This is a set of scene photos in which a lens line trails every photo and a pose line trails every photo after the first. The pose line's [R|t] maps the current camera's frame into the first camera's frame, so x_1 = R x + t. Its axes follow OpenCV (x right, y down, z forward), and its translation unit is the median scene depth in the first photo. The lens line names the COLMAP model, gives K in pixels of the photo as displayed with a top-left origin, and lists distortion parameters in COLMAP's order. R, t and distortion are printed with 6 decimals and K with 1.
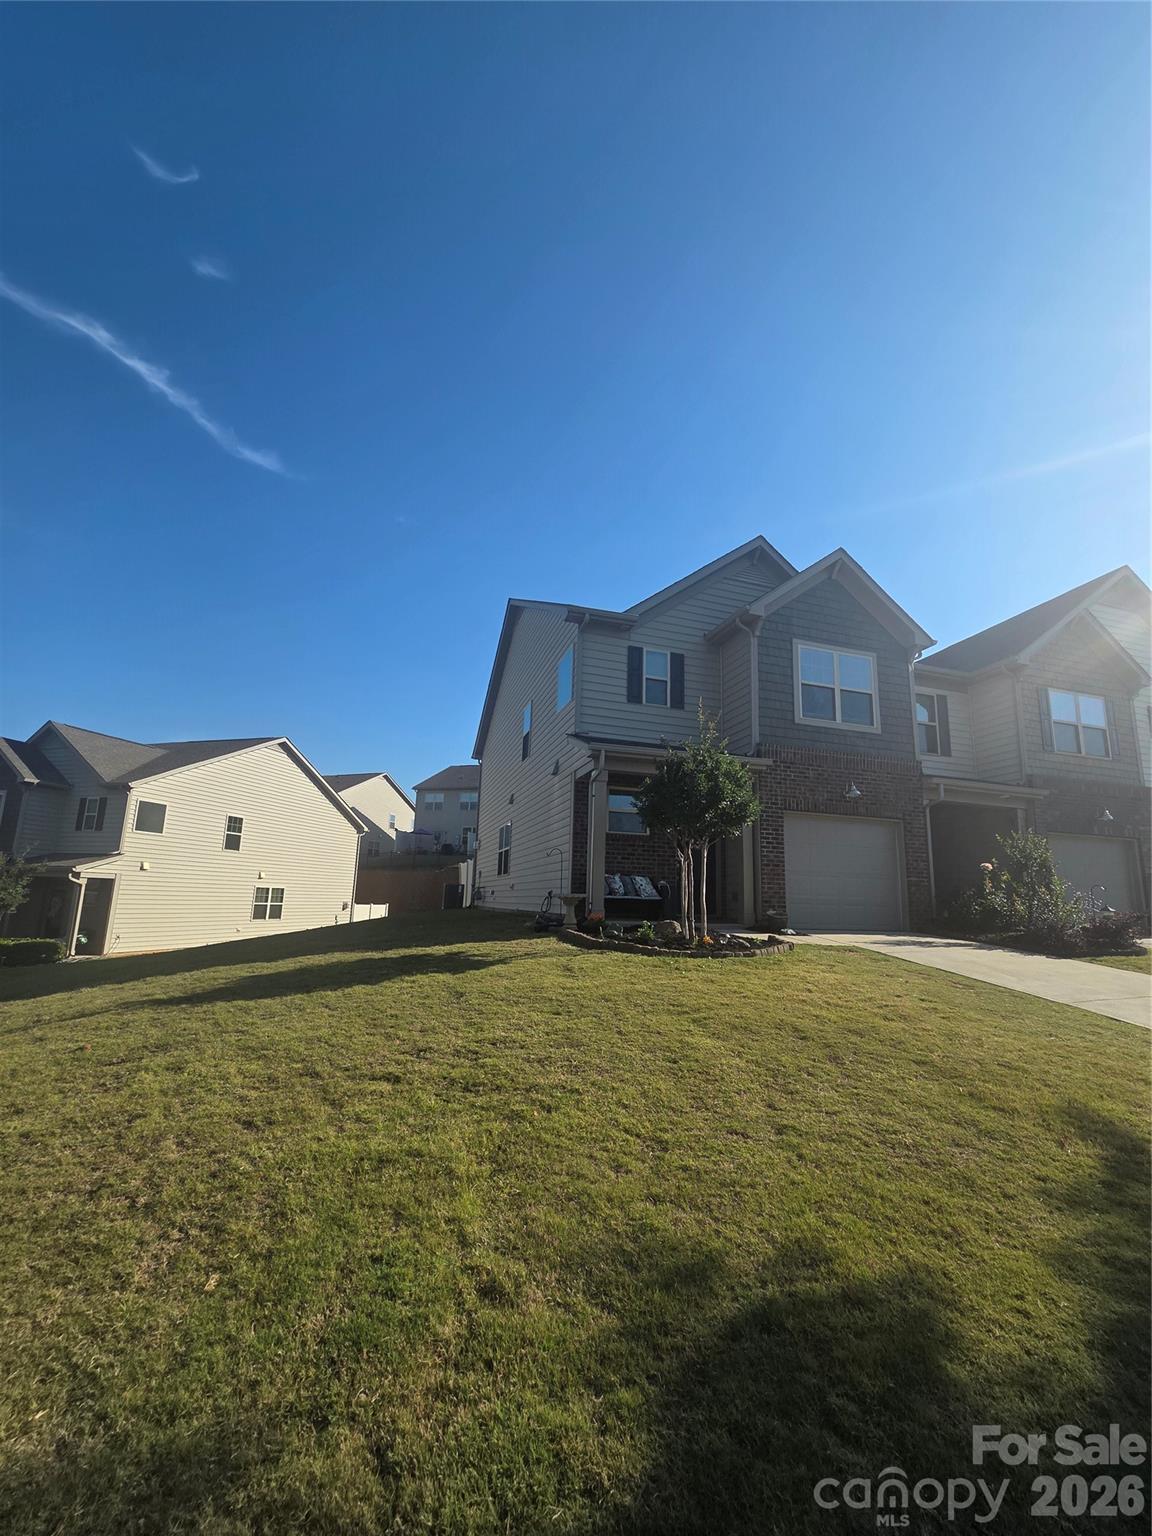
lens RADIAL K [[625.5, 0, 576.8], [0, 625.5, 780.6], [0, 0, 1]] dist [-0.000912, 0.000700]
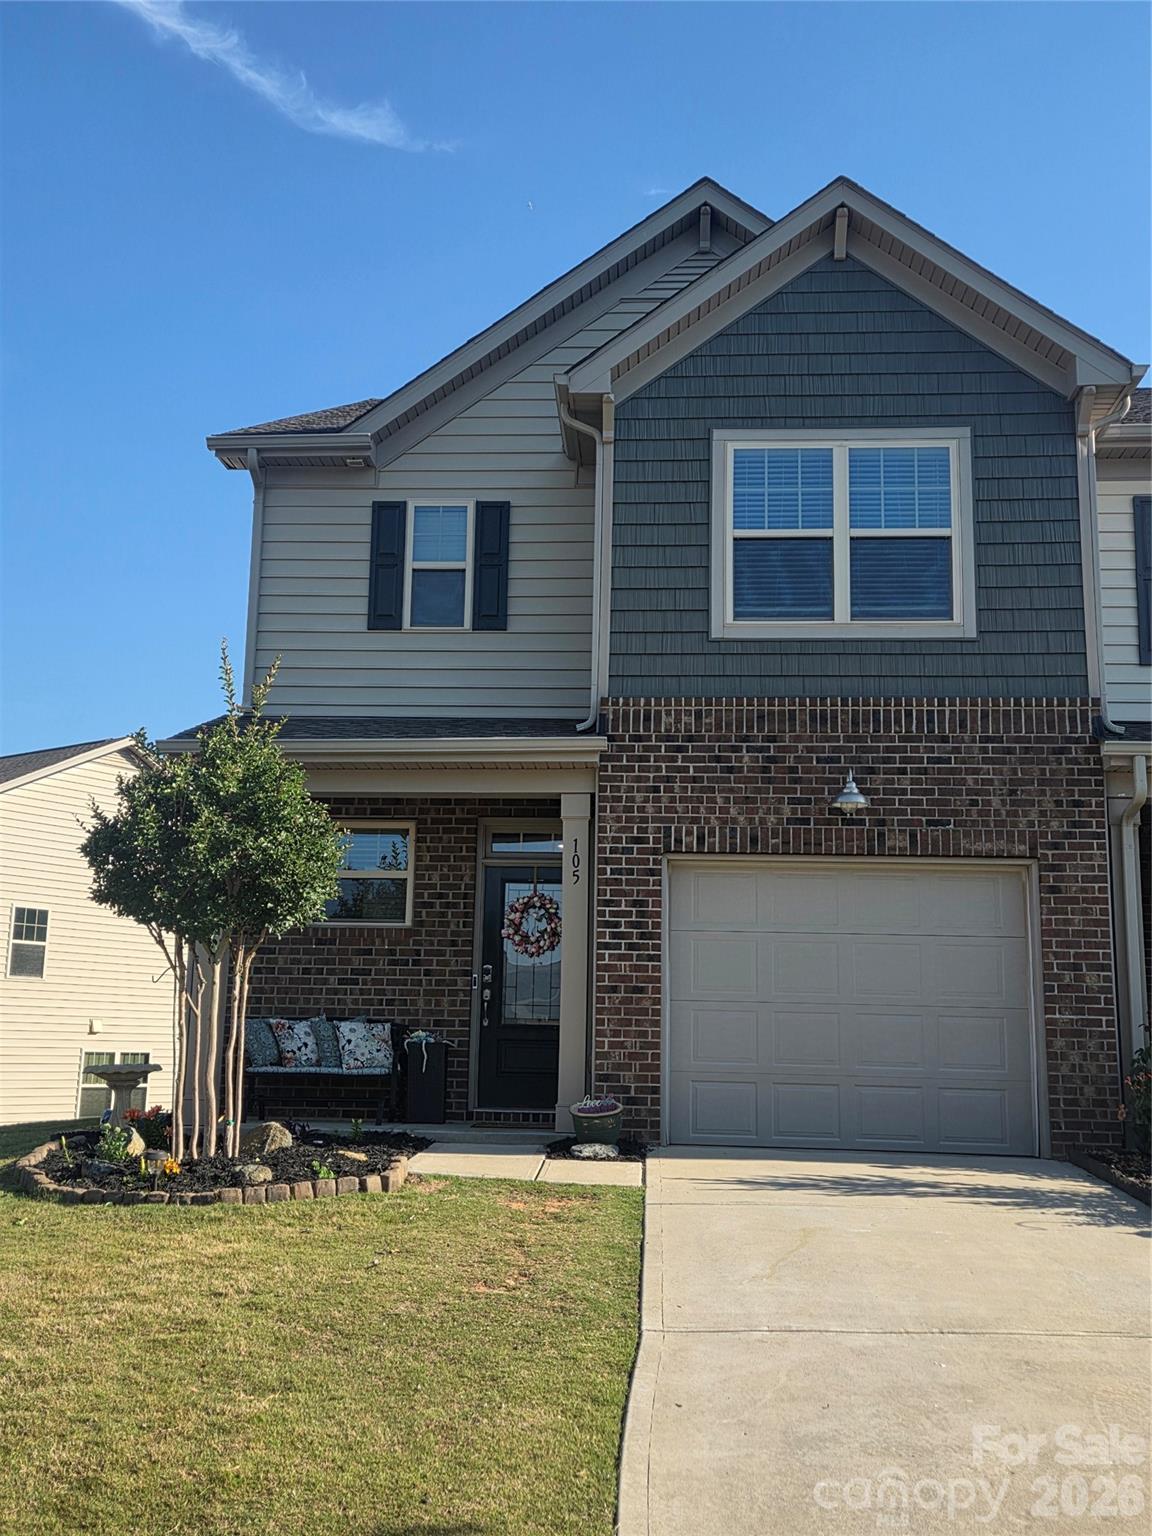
lens RADIAL K [[1517.1, 0, 575.8], [0, 1517.1, 763.2], [0, 0, 1]] dist [0.018311, 0.000000]
pose [[0.927217, -0.078550, -0.366196, 0.594602], [0.074407, 0.996903, -0.025439, 0.007579], [0.367060, -0.003660, 0.930190, 0.047825]]
